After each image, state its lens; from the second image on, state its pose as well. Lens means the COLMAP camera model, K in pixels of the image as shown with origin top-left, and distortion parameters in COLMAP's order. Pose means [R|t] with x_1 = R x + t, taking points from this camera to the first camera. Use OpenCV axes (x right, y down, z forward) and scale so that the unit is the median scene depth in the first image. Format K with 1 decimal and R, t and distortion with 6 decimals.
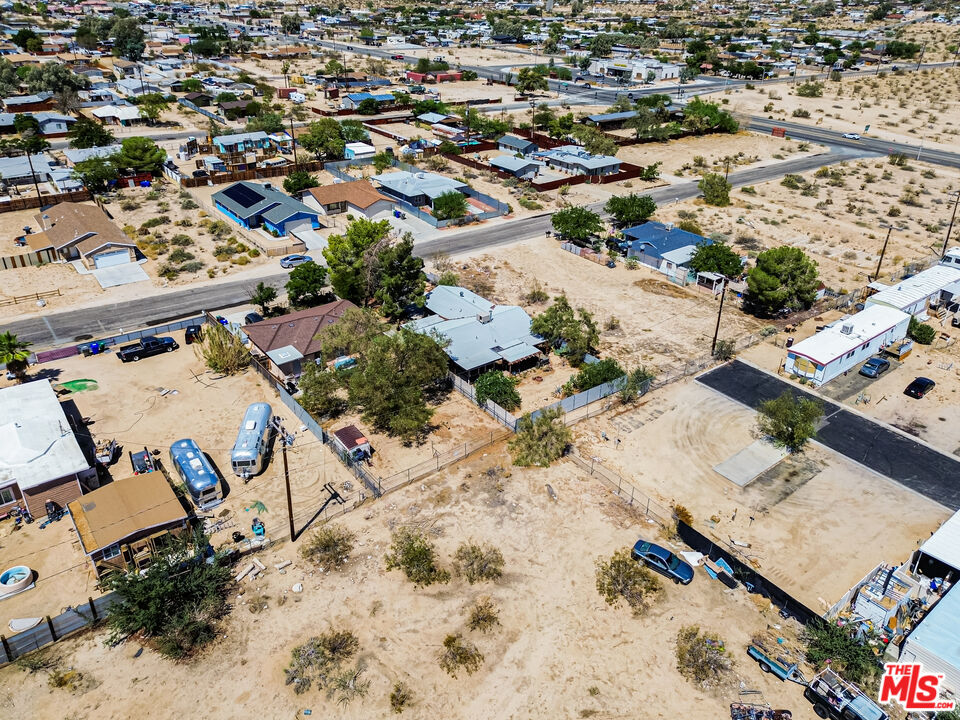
lens RADIAL K [[696.3, 0, 473.1], [0, 696.3, 344.5], [0, 0, 1]] dist [0.063246, -0.070904]
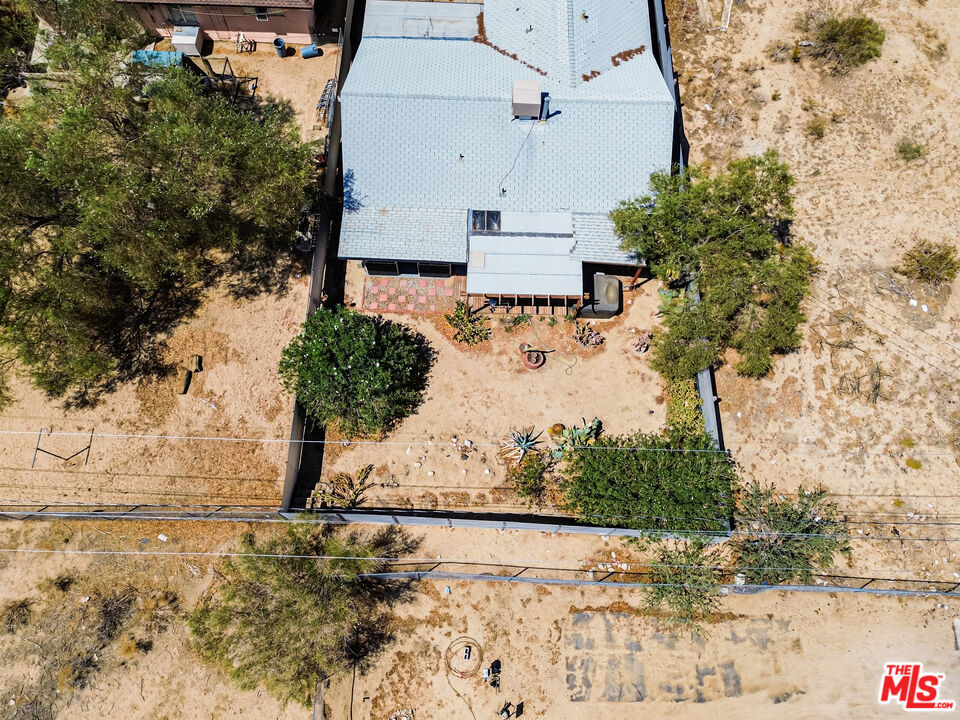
lens RADIAL K [[704.7, 0, 472.5], [0, 704.7, 333.7], [0, 0, 1]] dist [0.064384, -0.060028]
pose [[0.782705, 0.571970, -0.245404, 0.107903], [-0.302326, 0.694045, 0.653376, -0.133141], [0.544033, -0.437208, 0.716154, 0.514856]]
